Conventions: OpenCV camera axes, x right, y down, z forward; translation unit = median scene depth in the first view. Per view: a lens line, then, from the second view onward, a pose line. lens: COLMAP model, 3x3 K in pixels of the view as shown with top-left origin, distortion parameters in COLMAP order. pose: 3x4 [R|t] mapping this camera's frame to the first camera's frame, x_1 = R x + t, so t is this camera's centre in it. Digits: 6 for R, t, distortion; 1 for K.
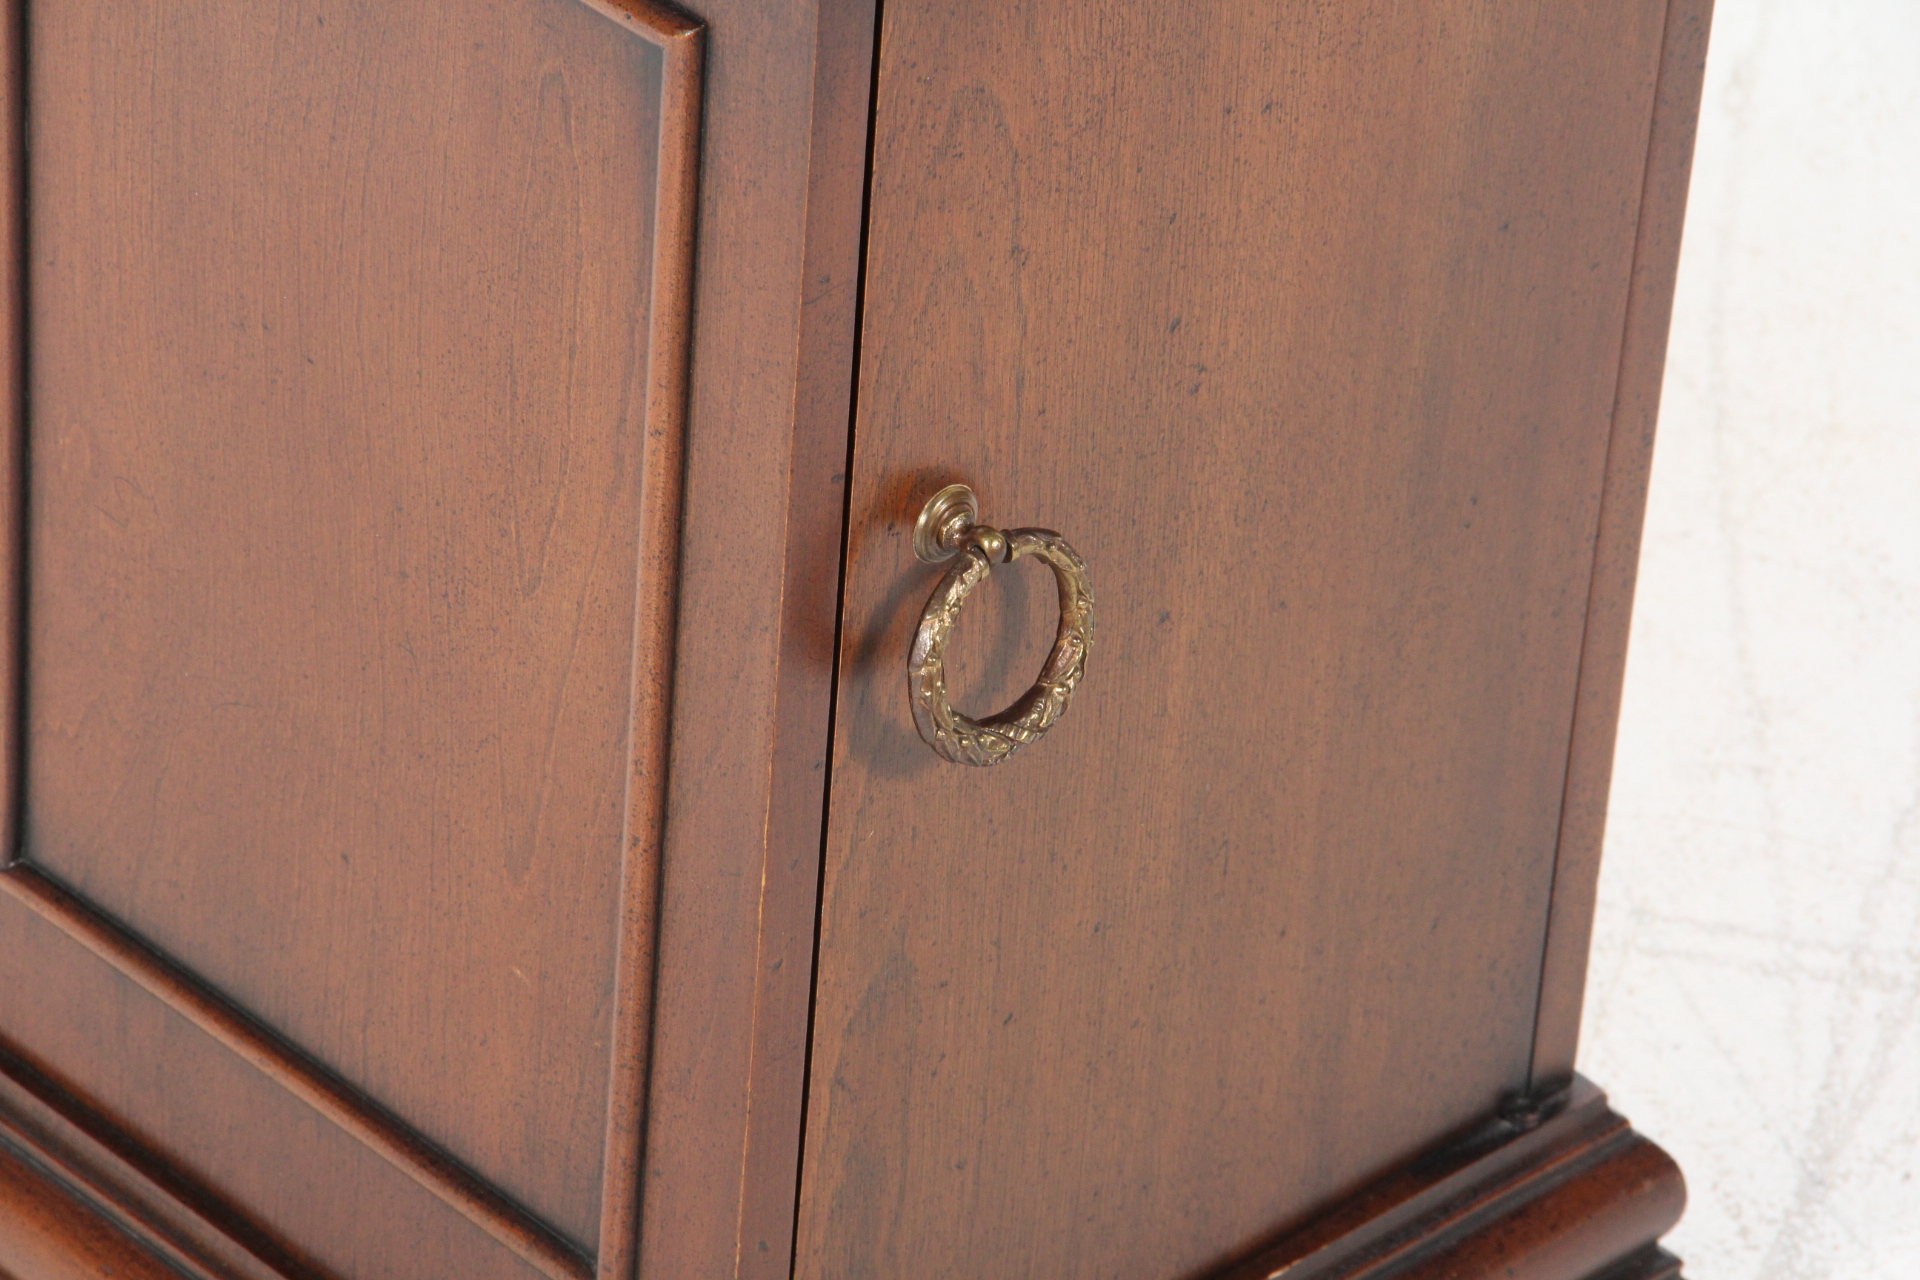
lens RADIAL K [[9143.7, 0, 1035.8], [0, 9143.7, 797.5], [0, 0, 1]] dist [1.336881, -13.616533]
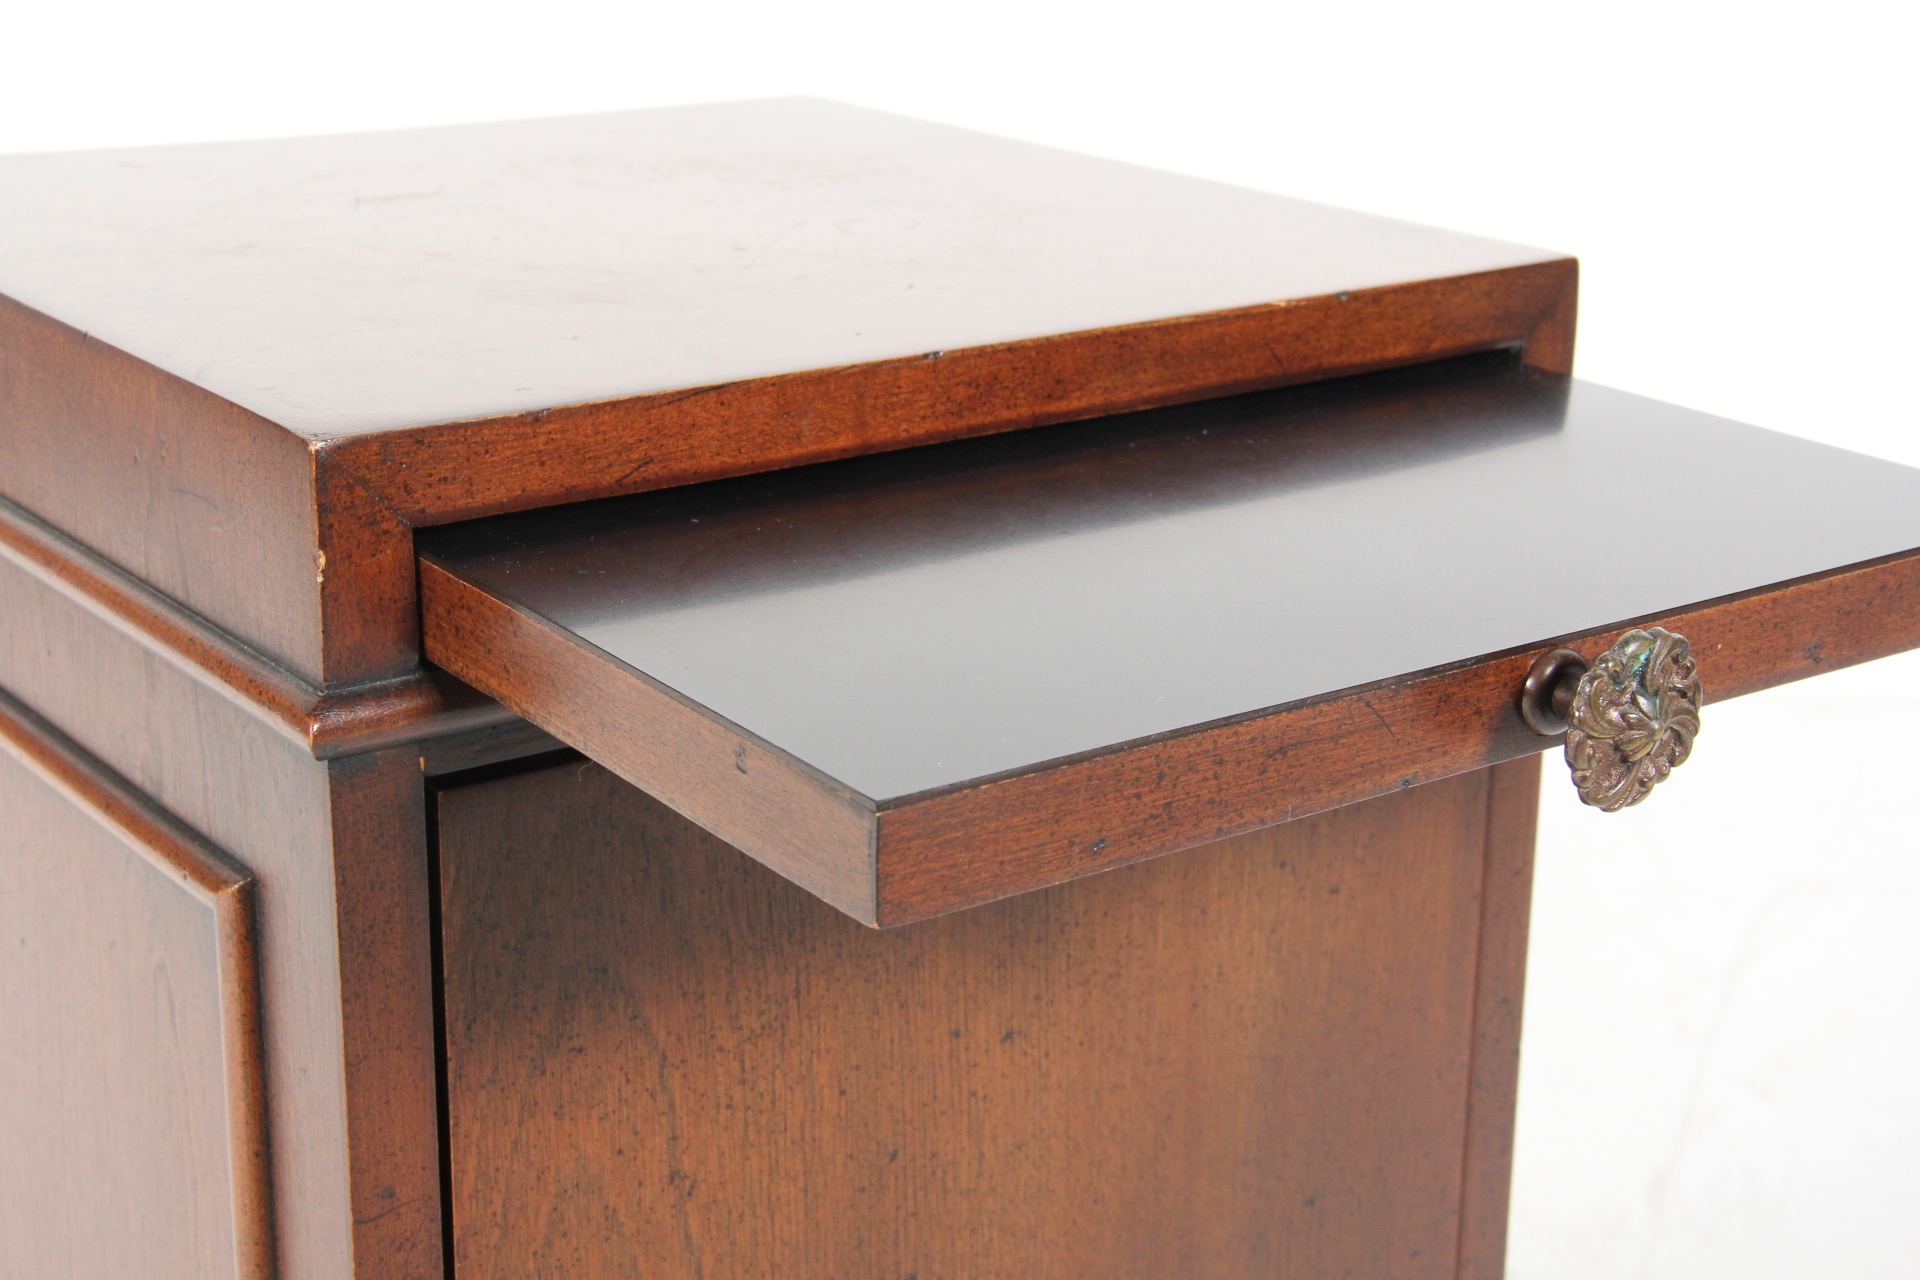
lens RADIAL K [[3062.7, 0, 962.6], [0, 3062.7, 668.4], [0, 0, 1]] dist [0.001438, 0.708154]
pose [[0.990072, -0.015327, -0.139721, 0.063353], [-0.026376, 0.956119, -0.291790, -0.022097], [0.138062, 0.292578, 0.946222, 0.710496]]
